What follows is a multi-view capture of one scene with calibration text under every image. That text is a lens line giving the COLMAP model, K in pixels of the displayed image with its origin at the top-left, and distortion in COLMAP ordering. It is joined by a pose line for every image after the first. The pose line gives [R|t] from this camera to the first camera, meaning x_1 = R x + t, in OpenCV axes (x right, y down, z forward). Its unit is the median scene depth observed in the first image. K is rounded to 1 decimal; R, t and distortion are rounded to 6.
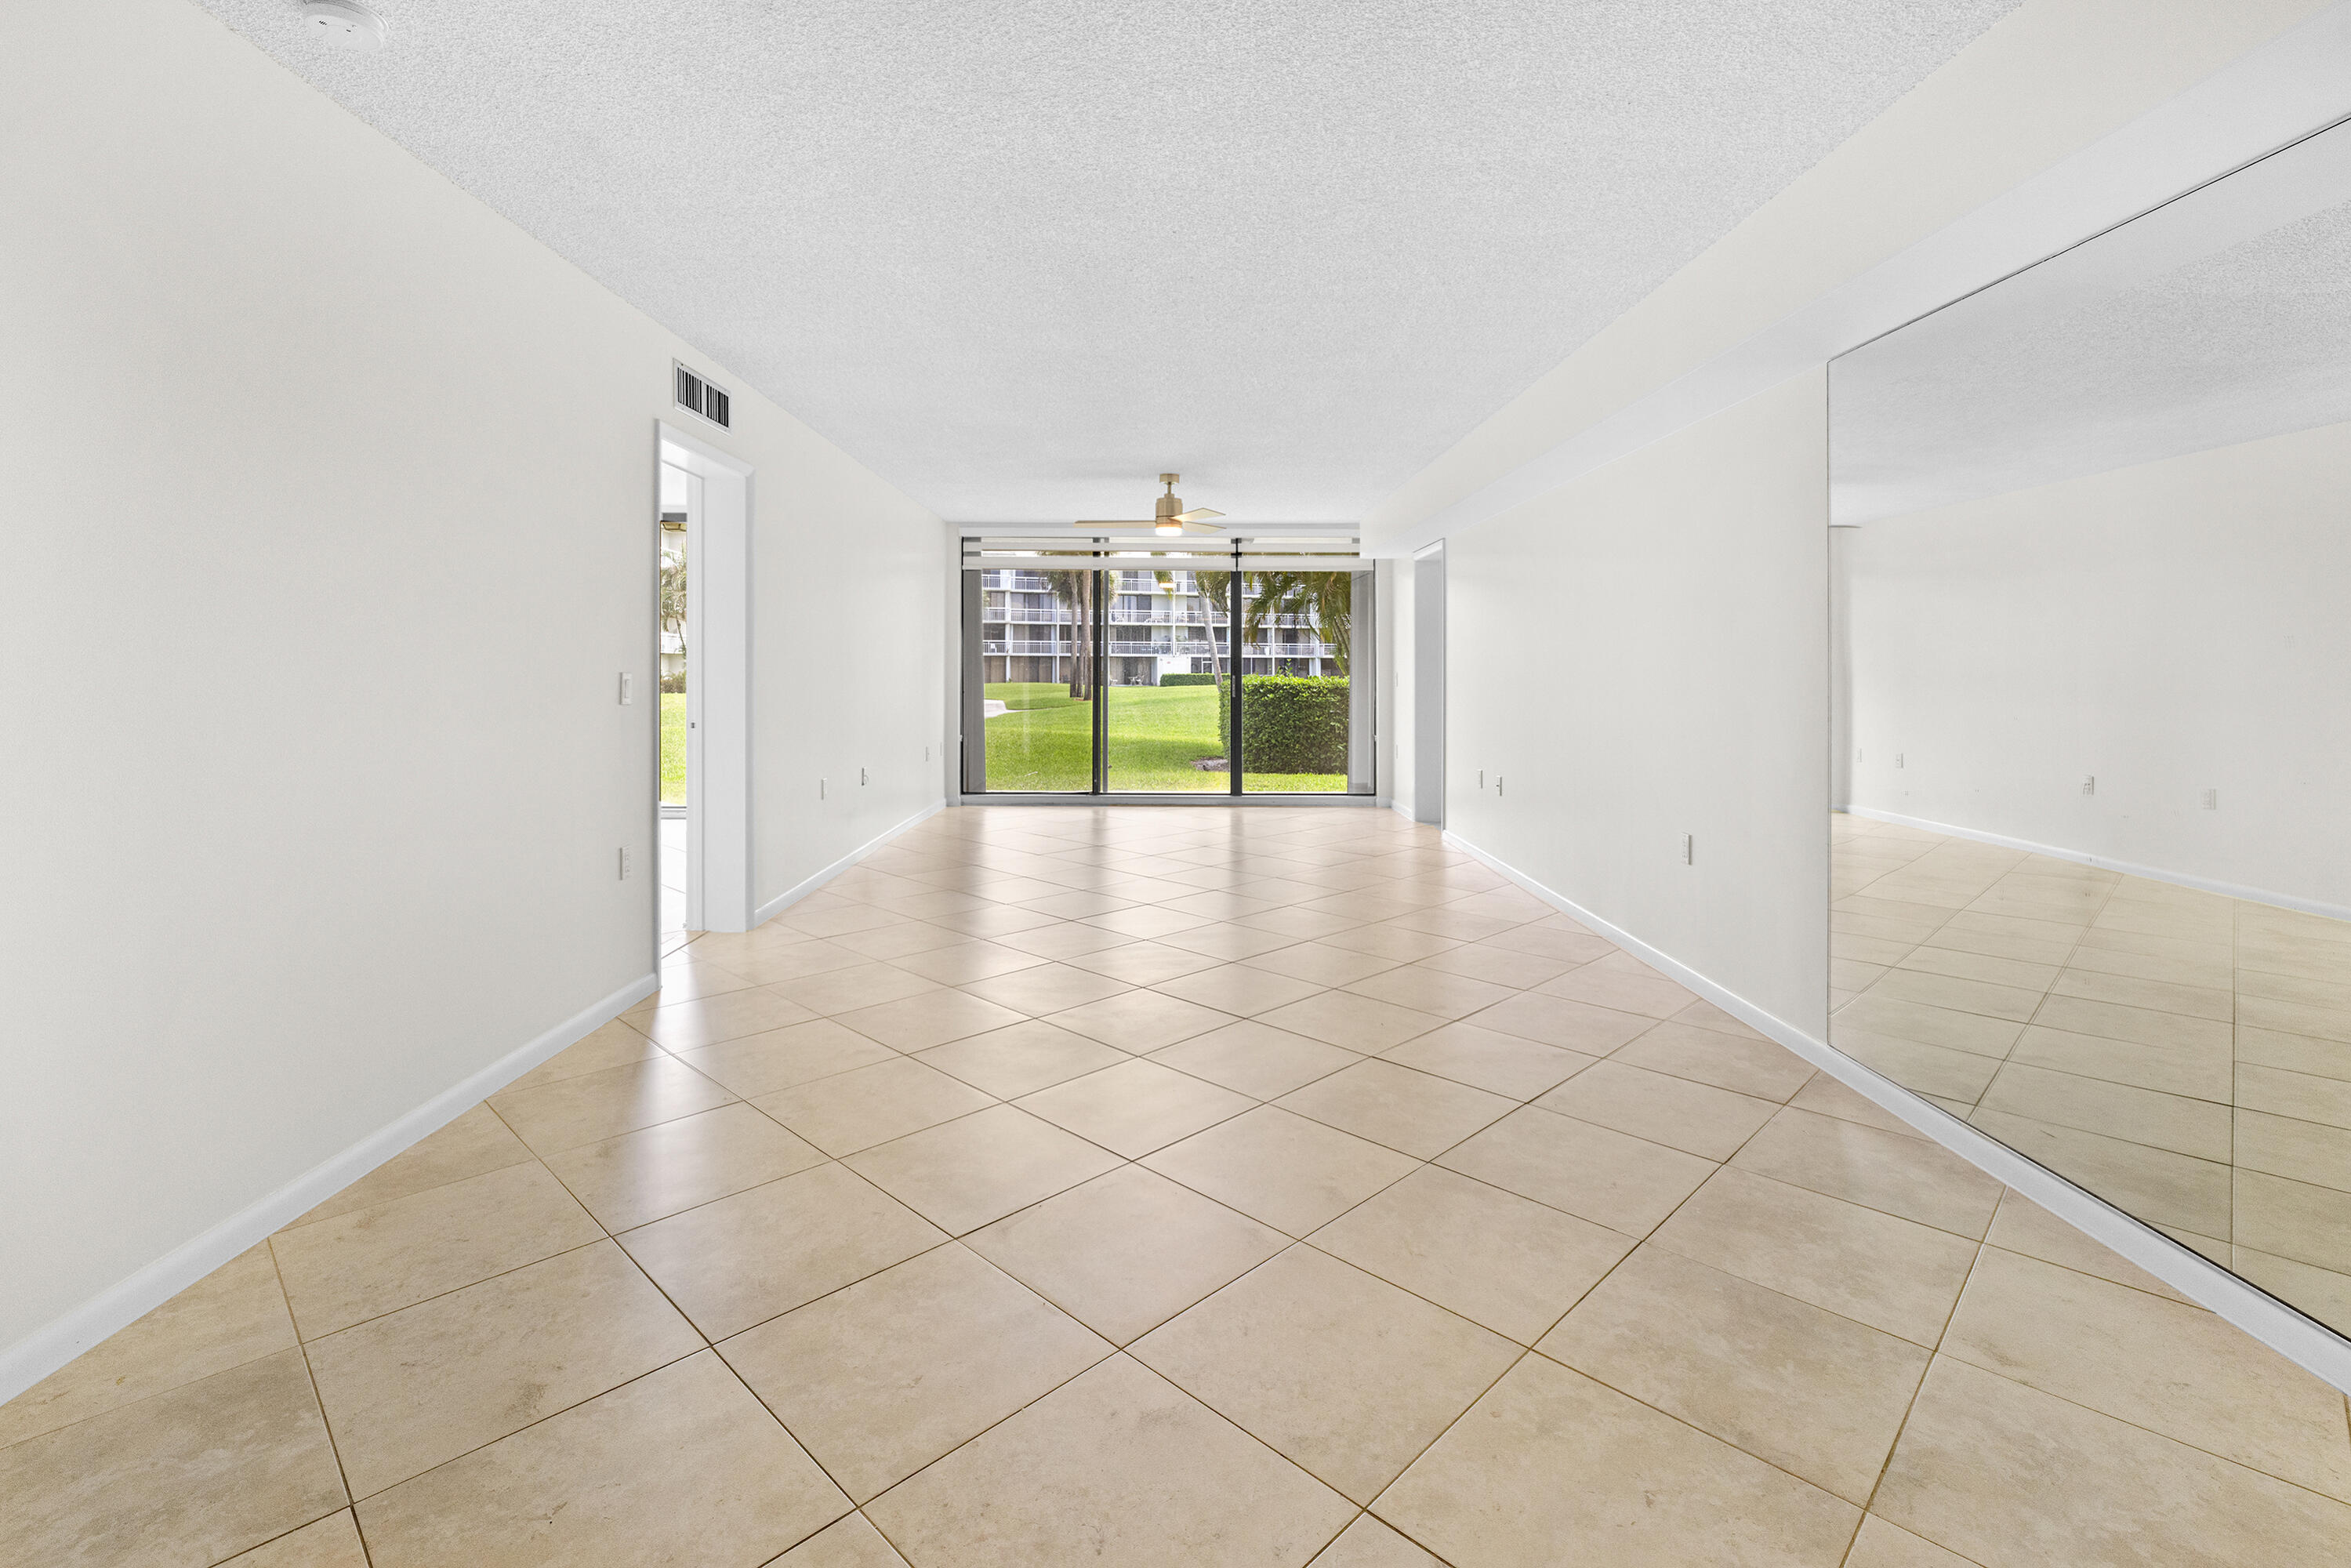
lens RADIAL K [[1071.5, 0, 1167.2], [0, 1071.5, 679.9], [0, 0, 1]] dist [-0.005415, 0.000500]
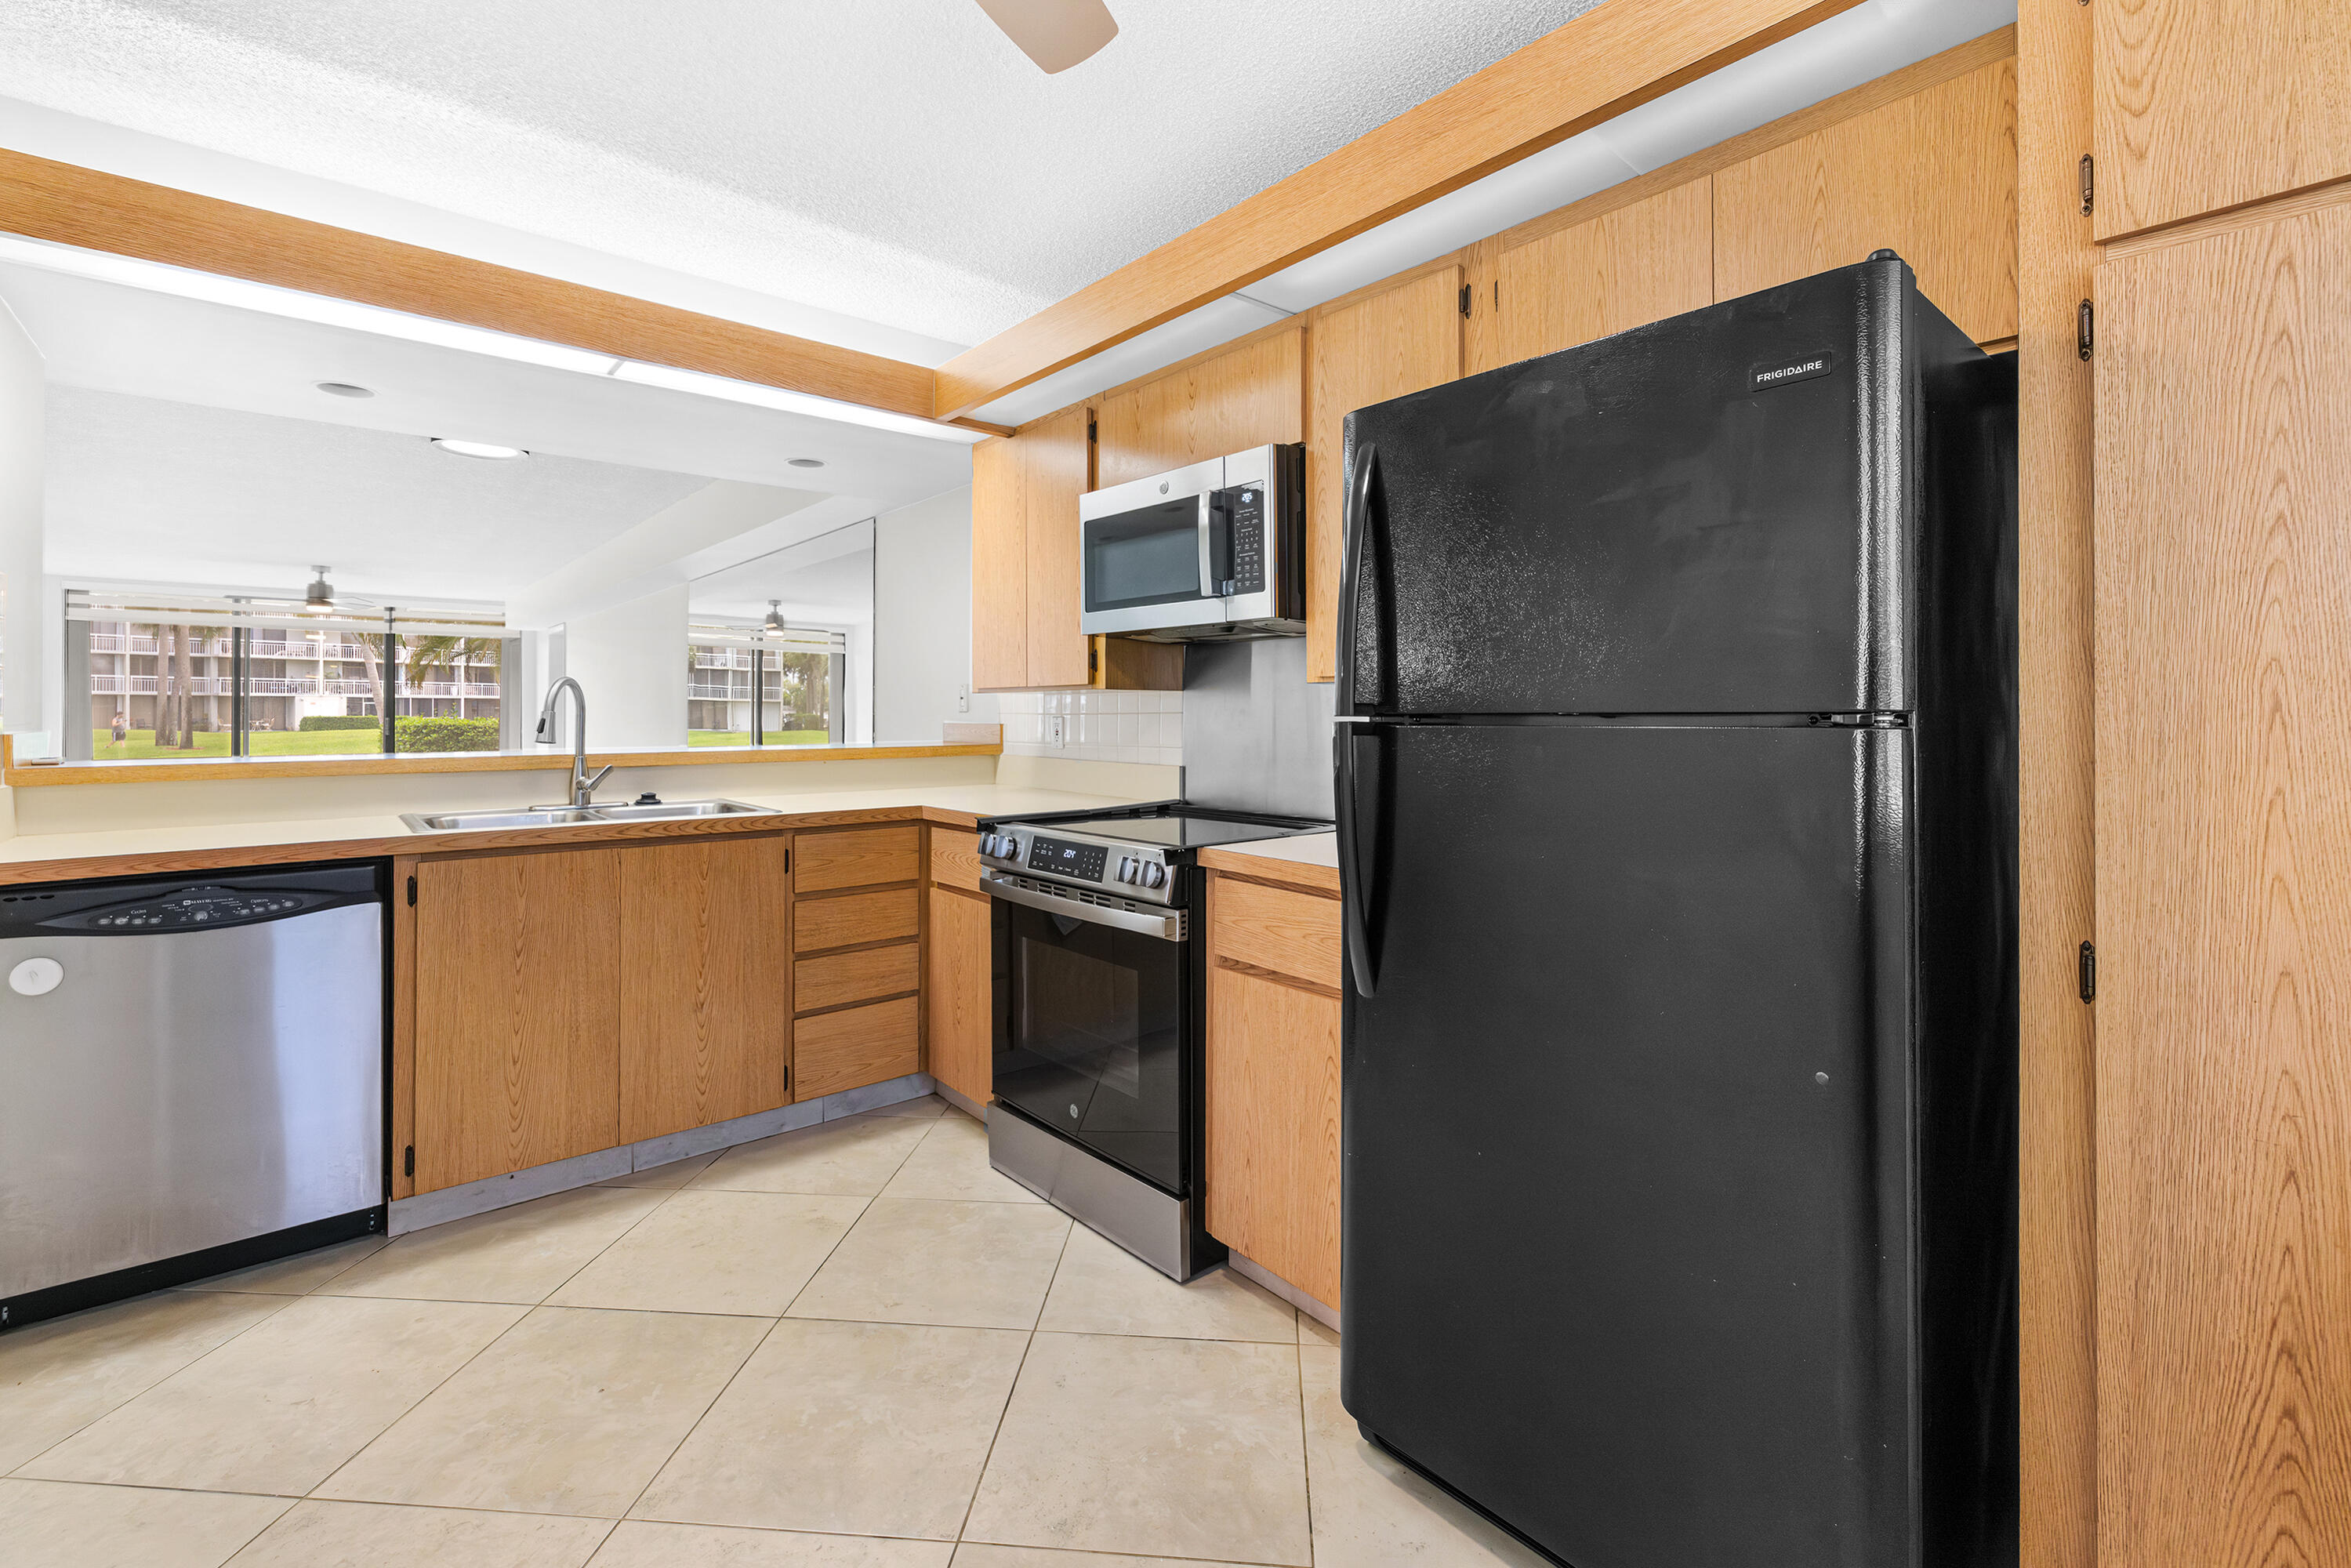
lens RADIAL K [[1012.6, 0, 1170.1], [0, 1012.6, 714.1], [0, 0, 1]] dist [-0.001430, -0.000387]
pose [[0.761548, -0.003688, 0.648098, -0.006860], [0.007696, 0.999965, -0.003354, 0.002366], [-0.648063, 0.007542, 0.761550, -0.467230]]
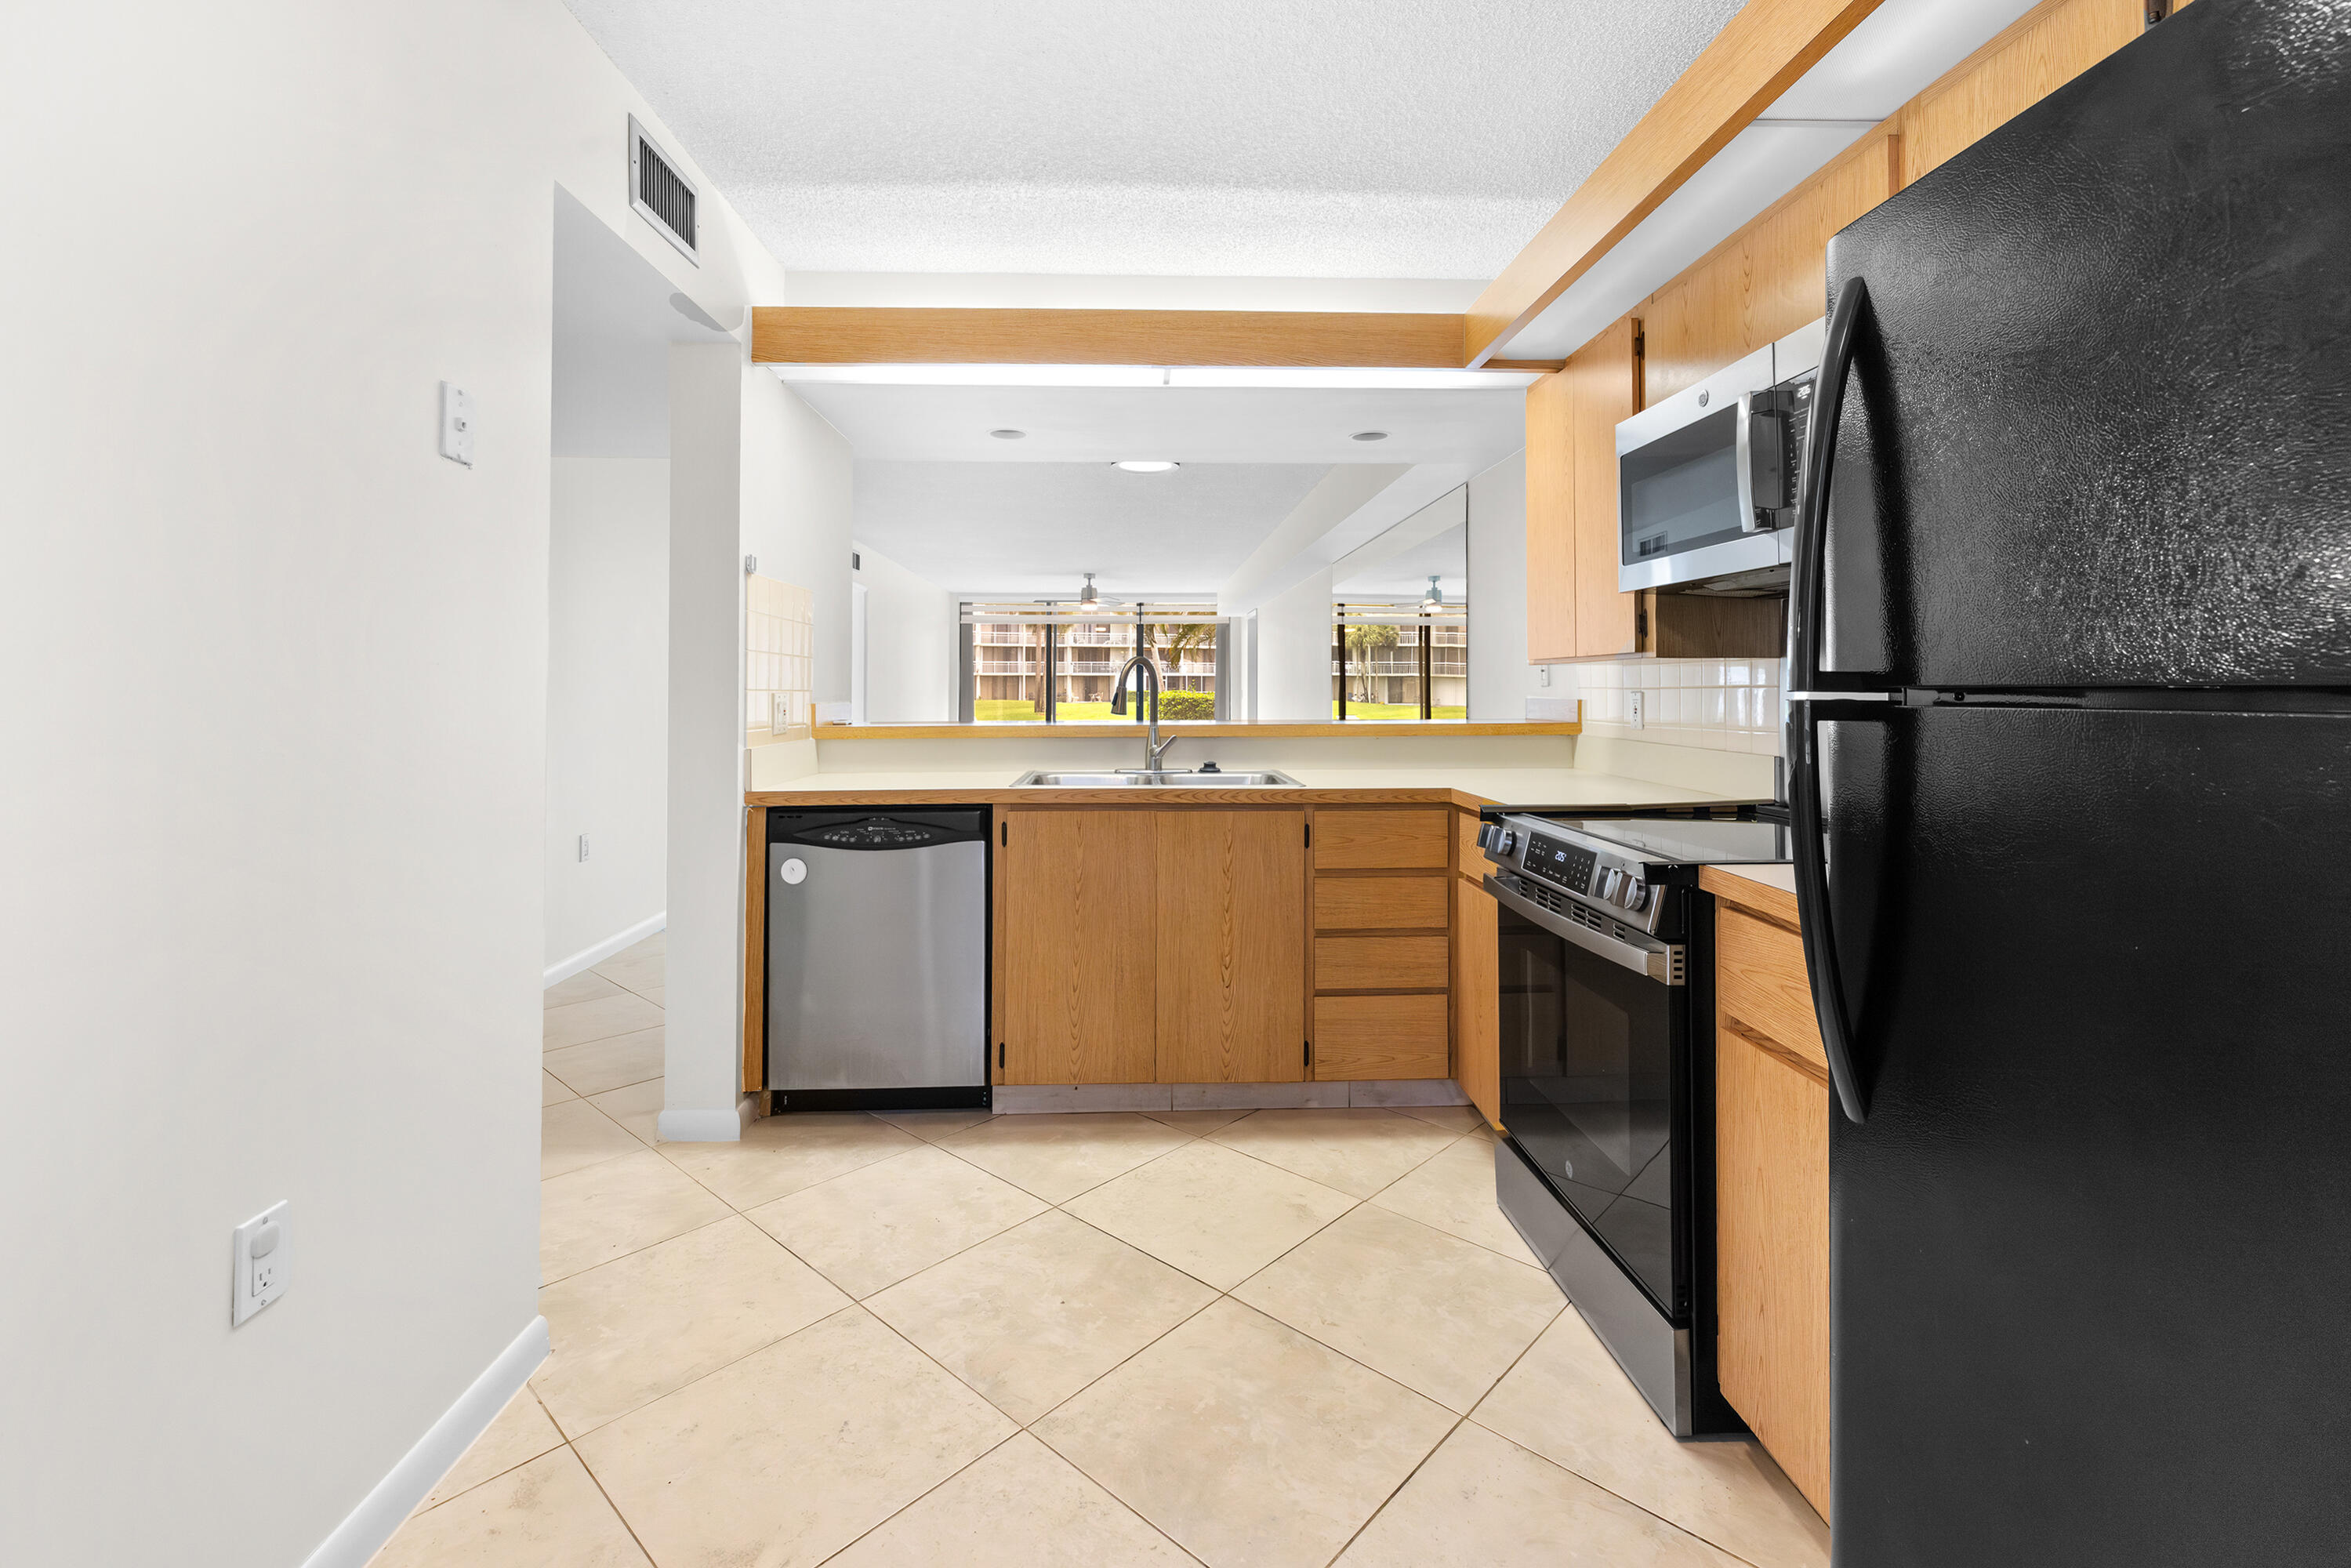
lens RADIAL K [[1031.3, 0, 1172.7], [0, 1031.3, 675.2], [0, 0, 1]] dist [-0.000700, -0.000148]
pose [[0.999130, -0.004501, 0.041470, 0.049049], [0.005369, 0.999768, -0.020857, 0.002588], [-0.041366, 0.021061, 0.998922, -0.469547]]
